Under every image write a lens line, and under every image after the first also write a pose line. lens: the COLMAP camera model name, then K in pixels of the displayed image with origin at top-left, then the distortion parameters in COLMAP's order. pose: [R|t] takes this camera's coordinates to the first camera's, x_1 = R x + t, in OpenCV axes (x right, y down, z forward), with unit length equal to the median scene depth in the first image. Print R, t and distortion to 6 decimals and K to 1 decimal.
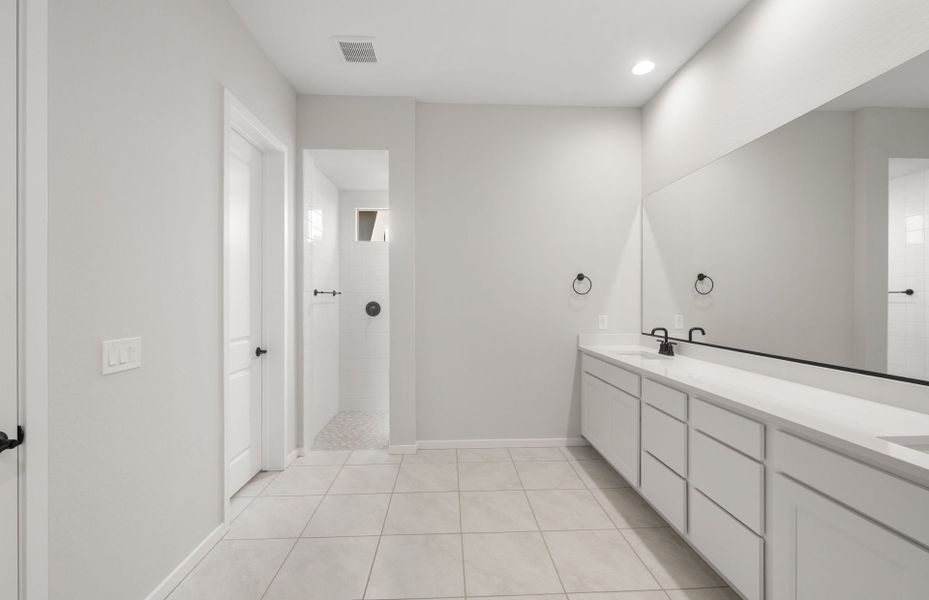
lens RADIAL K [[406.7, 0, 466.8], [0, 406.7, 294.6], [0, 0, 1]] dist [0.001089, 0.000258]
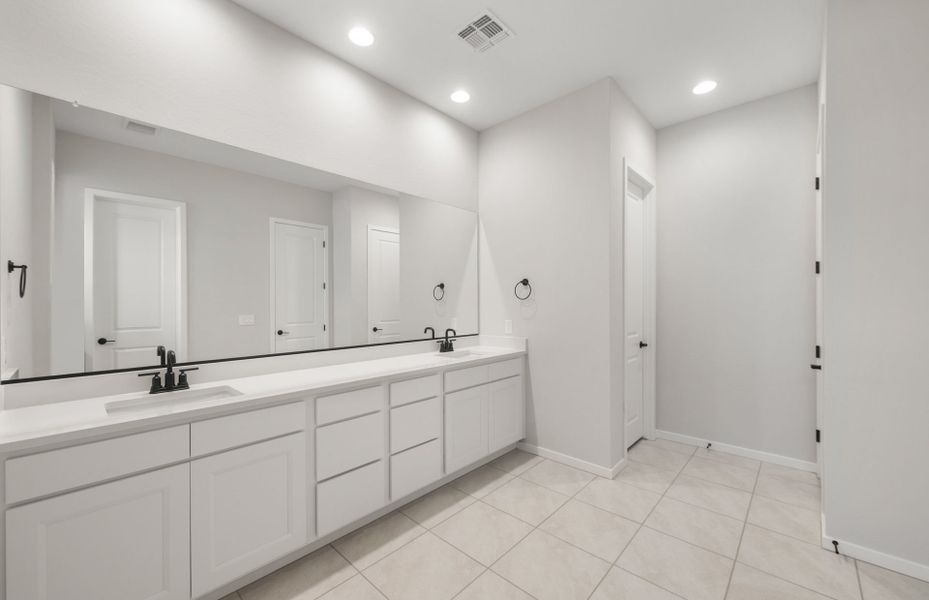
lens RADIAL K [[371.7, 0, 465.7], [0, 371.7, 295.7], [0, 0, 1]] dist [-0.000439, -0.000004]
pose [[-0.699692, 0.002300, 0.714441, -0.308018], [-0.003095, 0.999976, -0.006251, 0.006573], [-0.714438, -0.006585, -0.699668, 1.538711]]
